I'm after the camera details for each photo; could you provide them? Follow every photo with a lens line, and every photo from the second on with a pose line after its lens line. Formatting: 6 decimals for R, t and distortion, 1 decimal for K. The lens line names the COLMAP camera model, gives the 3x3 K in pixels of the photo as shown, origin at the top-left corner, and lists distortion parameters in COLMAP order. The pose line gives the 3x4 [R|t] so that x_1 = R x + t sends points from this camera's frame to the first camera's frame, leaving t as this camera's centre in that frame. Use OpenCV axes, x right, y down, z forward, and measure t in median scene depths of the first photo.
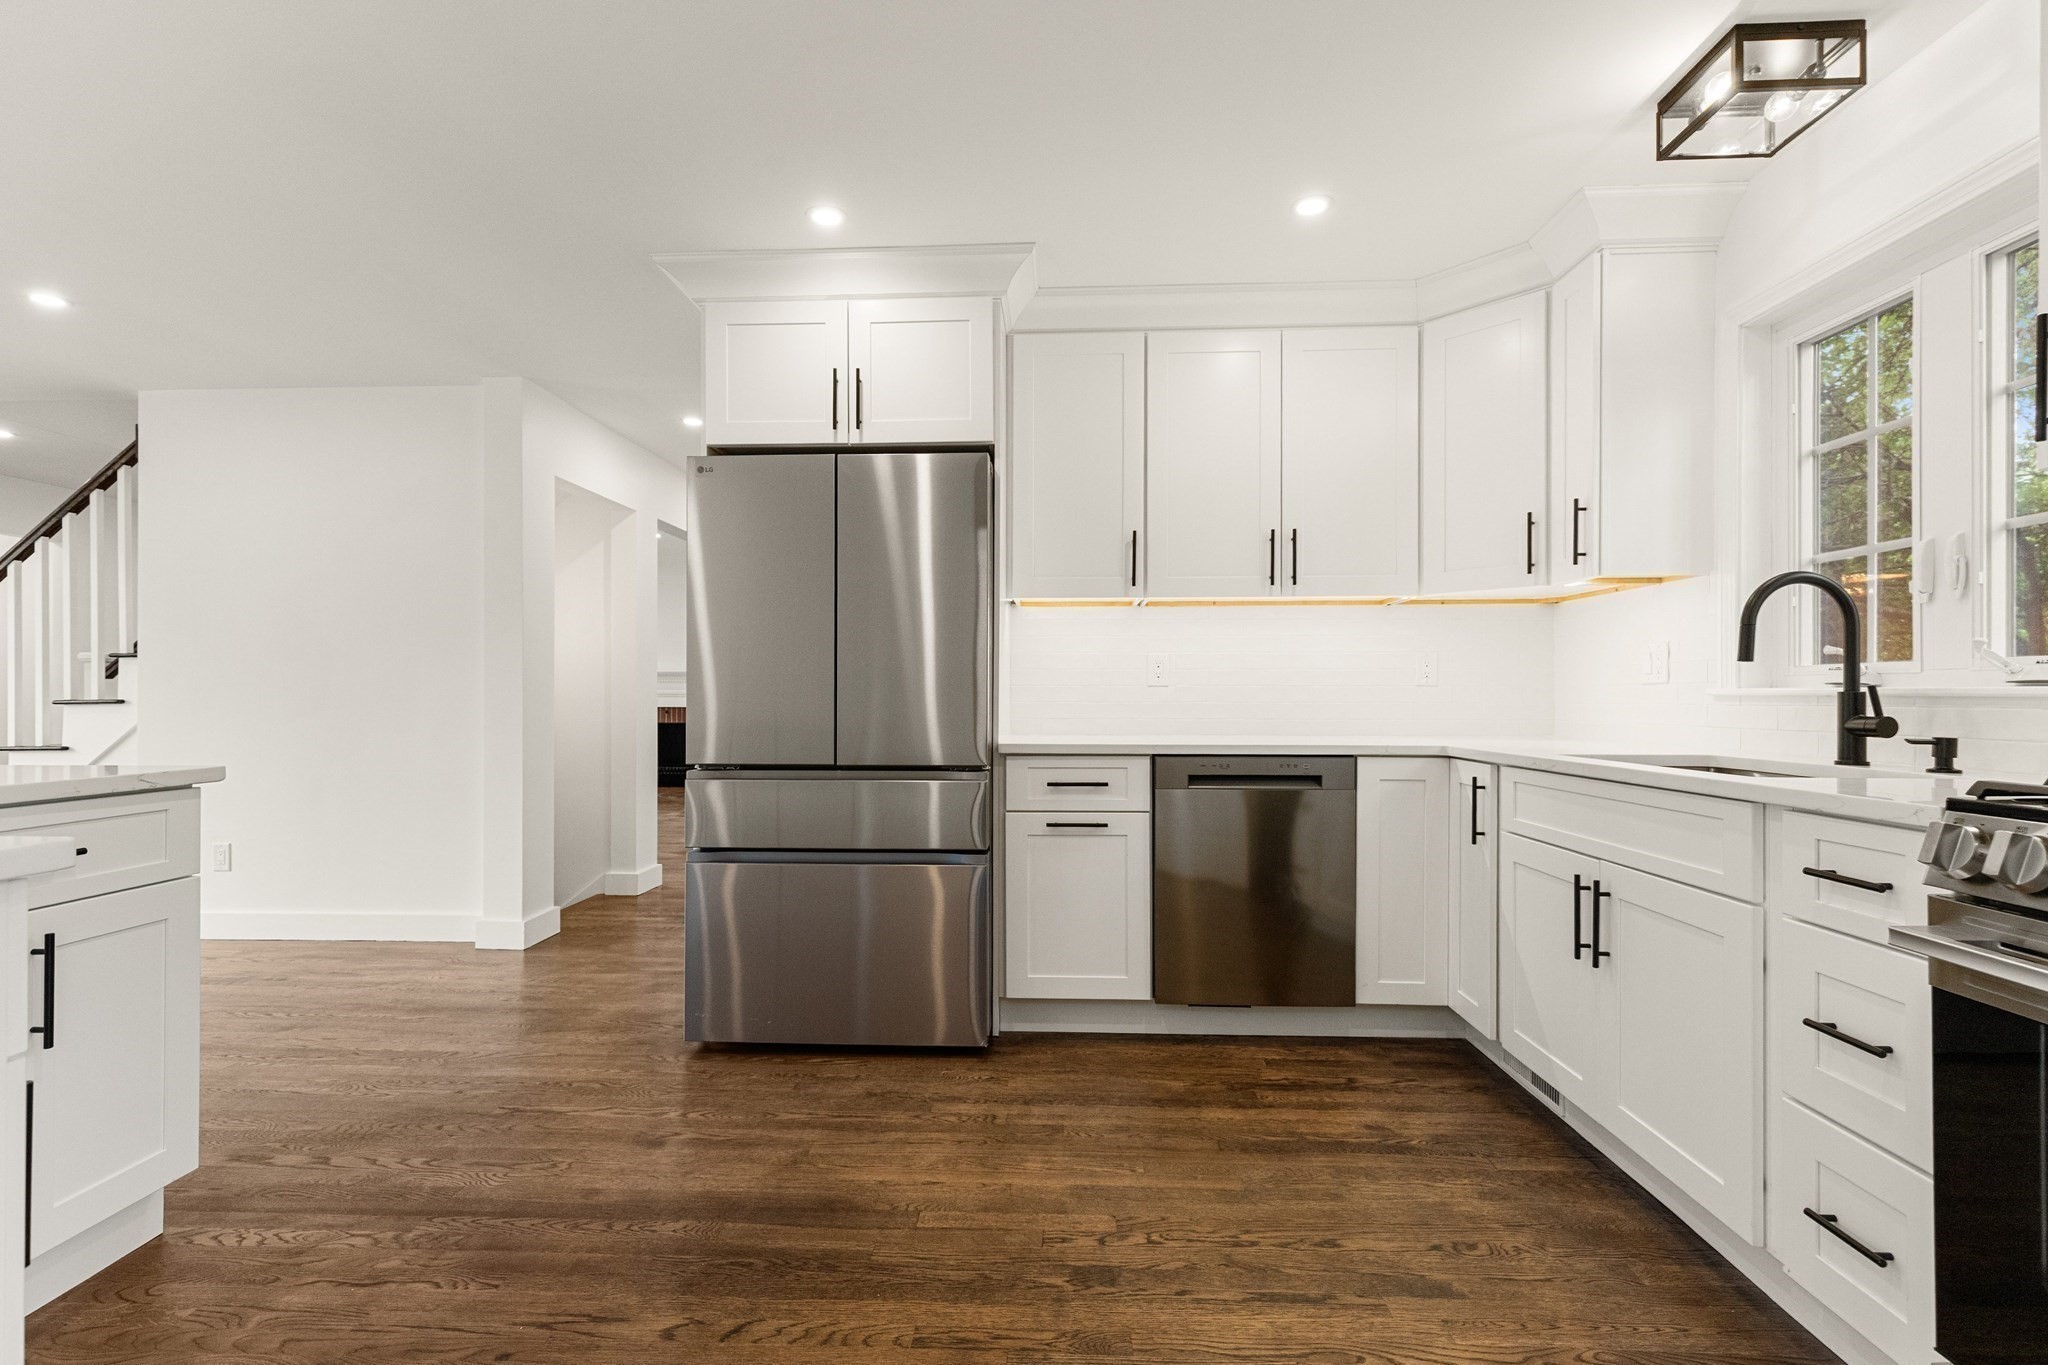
lens RADIAL K [[936.4, 0, 1016.1], [0, 936.4, 690.8], [0, 0, 1]] dist [0.008606, -0.001630]
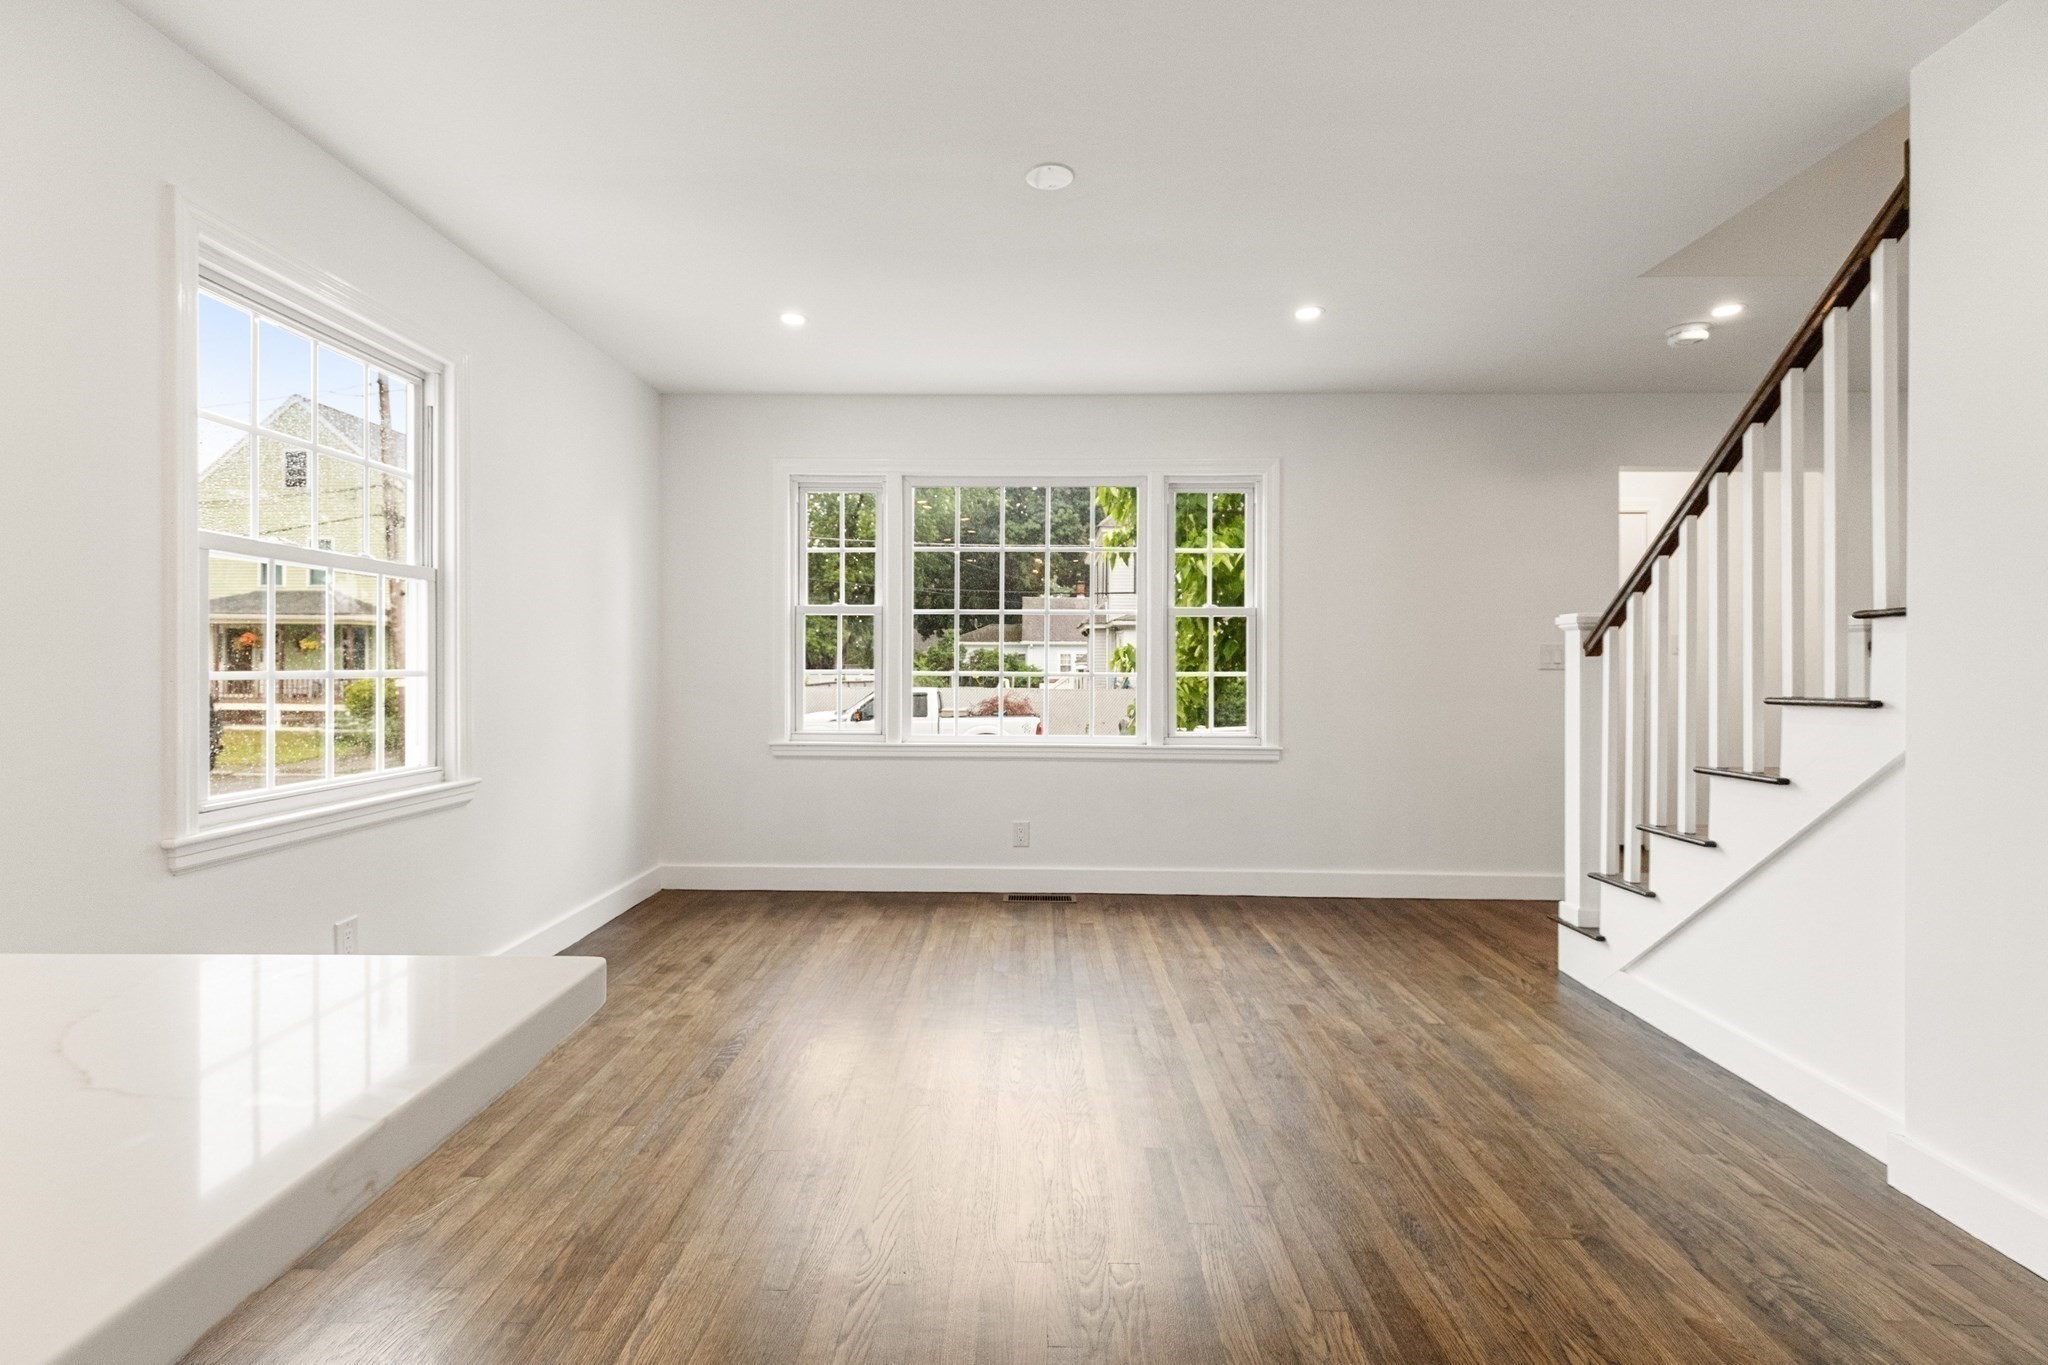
lens RADIAL K [[936.4, 0, 1016.5], [0, 936.4, 667.1], [0, 0, 1]] dist [0.008606, -0.001630]
pose [[0.031771, 0.001872, -0.999493, -0.724575], [0.002386, 0.999995, 0.001949, -0.017391], [0.999492, -0.002447, 0.031767, 0.826939]]
